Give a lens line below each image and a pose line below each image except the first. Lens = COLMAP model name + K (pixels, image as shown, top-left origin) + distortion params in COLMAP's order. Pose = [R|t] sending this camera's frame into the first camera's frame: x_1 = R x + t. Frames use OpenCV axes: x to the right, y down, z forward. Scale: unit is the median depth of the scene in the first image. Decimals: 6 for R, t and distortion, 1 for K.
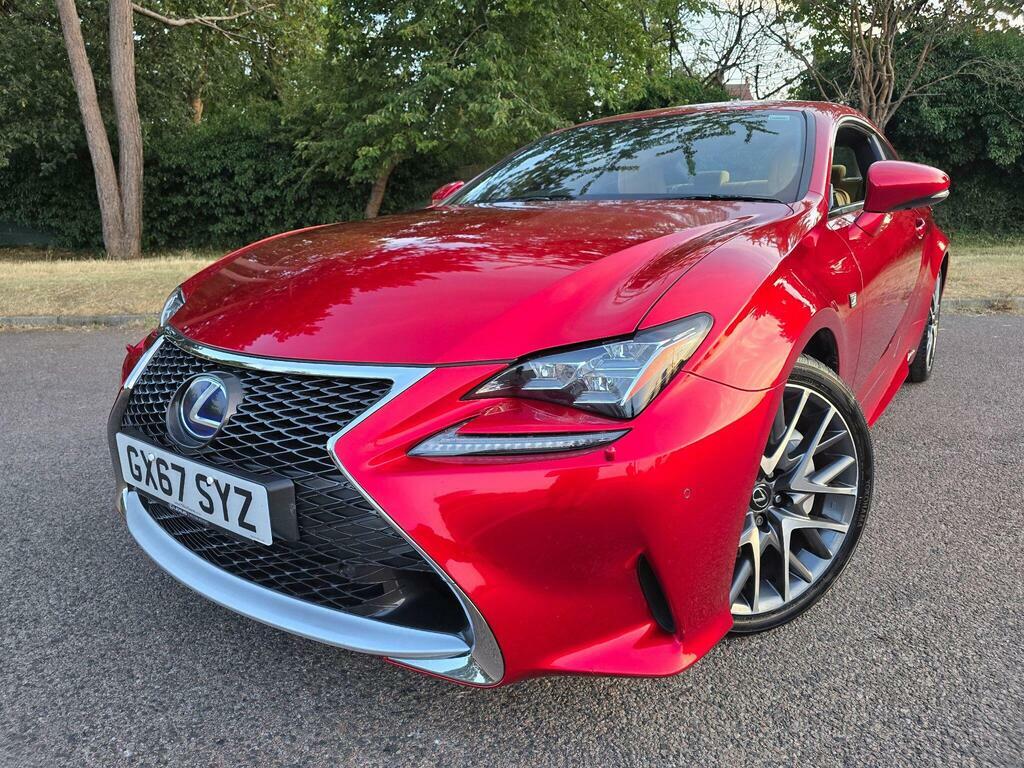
lens RADIAL K [[682.5, 0, 505.7], [0, 682.5, 373.8], [0, 0, 1]] dist [0.041618, -0.034864]
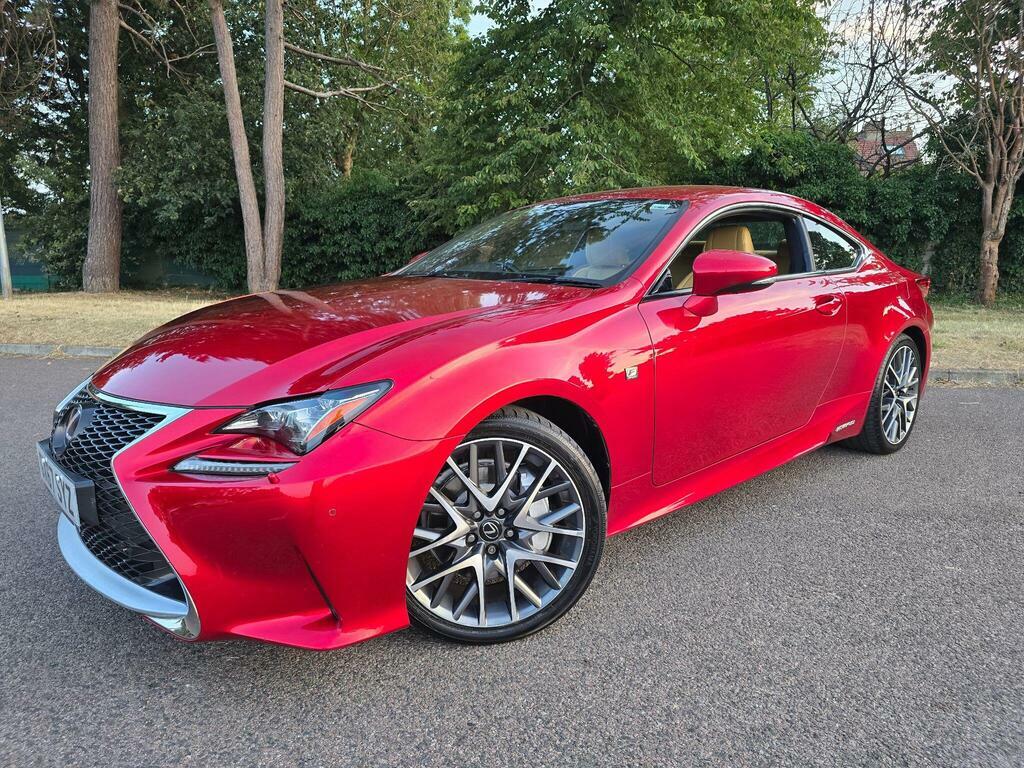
lens RADIAL K [[678.2, 0, 510.3], [0, 678.2, 383.2], [0, 0, 1]] dist [0.052905, -0.044214]
pose [[0.980031, 0.051793, -0.191982, 0.075437], [-0.061622, 0.997058, -0.045580, -0.003554], [0.189056, 0.056501, 0.980339, -0.023870]]
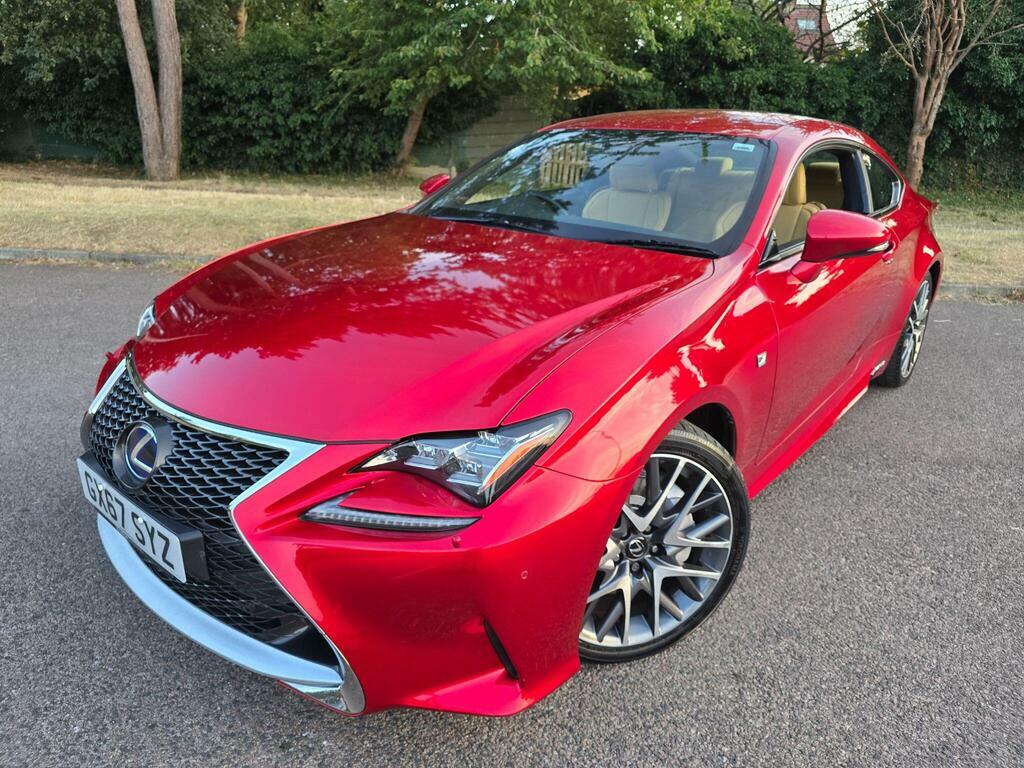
lens RADIAL K [[684.8, 0, 510.9], [0, 684.8, 369.5], [0, 0, 1]] dist [0.038078, -0.033783]
pose [[0.996894, 0.062253, -0.048237, 0.024386], [-0.056921, 0.992846, 0.104965, -0.026120], [0.054426, -0.101893, 0.993305, -0.011777]]
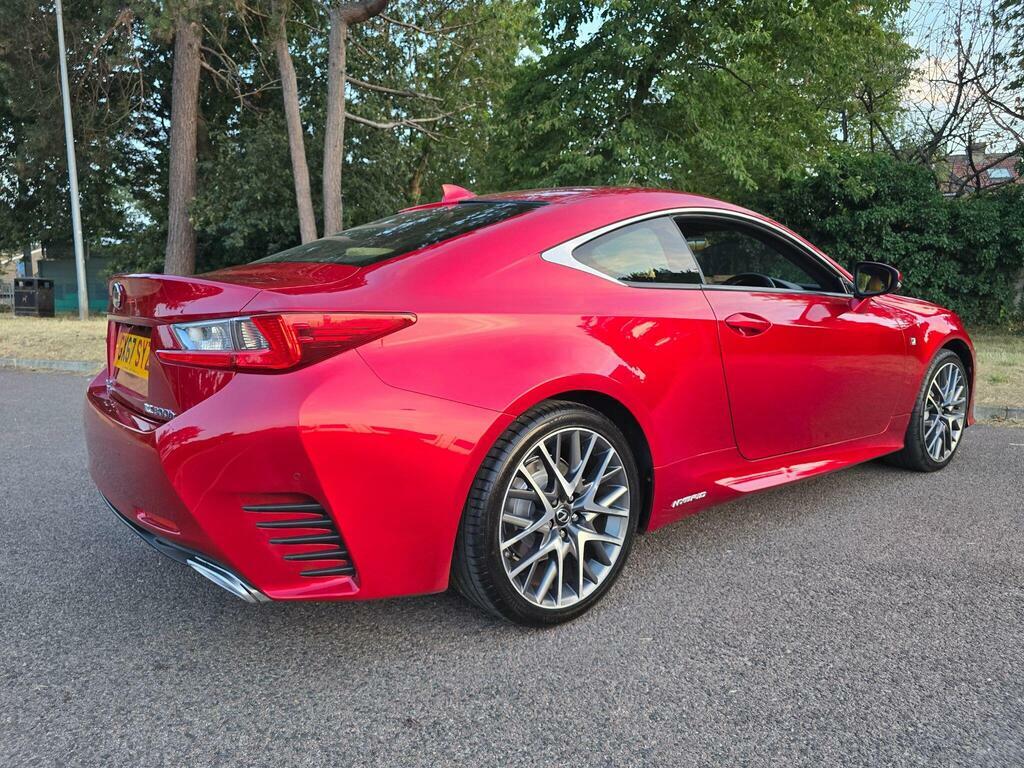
lens RADIAL K [[685.5, 0, 505.1], [0, 685.5, 382.1], [0, 0, 1]] dist [0.043065, -0.037376]
pose [[0.949145, 0.063421, -0.308386, 0.117796], [-0.092285, 0.992520, -0.079920, -0.005625], [0.301010, 0.104315, 0.947898, 0.002363]]
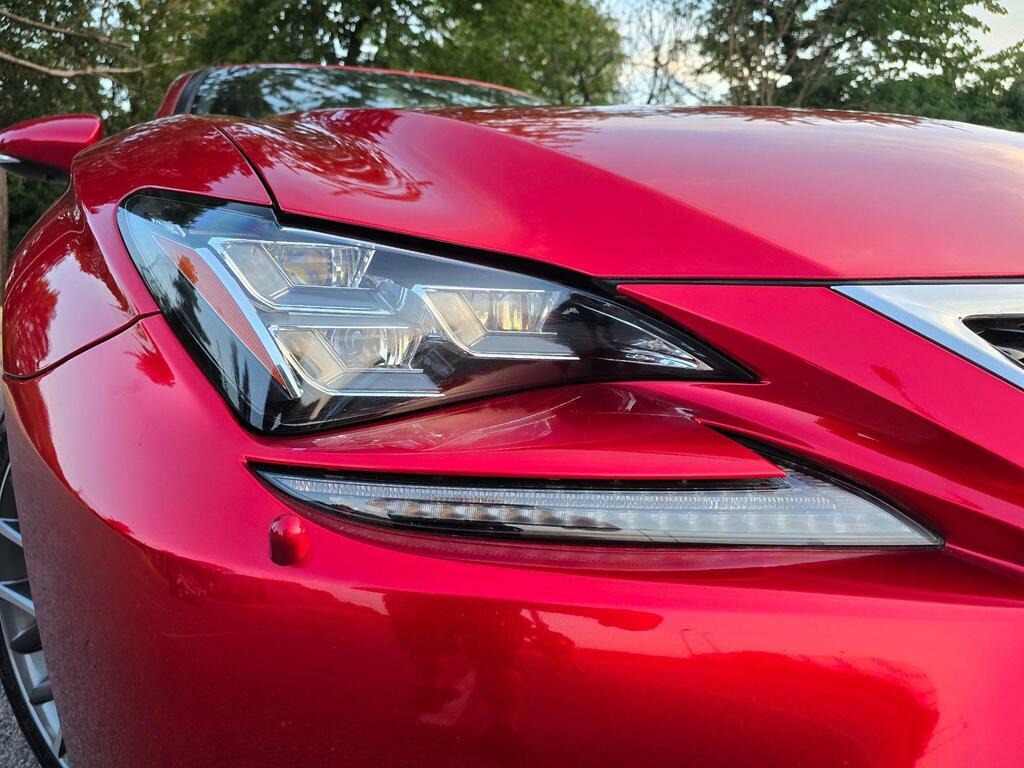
lens RADIAL K [[693.5, 0, 511.2], [0, 693.5, 379.5], [0, 0, 1]] dist [0.021478, -0.023210]
pose [[0.999949, -0.007853, 0.006425, 0.178830], [0.008301, 0.997305, -0.072890, 0.005956], [-0.005835, 0.072940, 0.997319, 0.040880]]
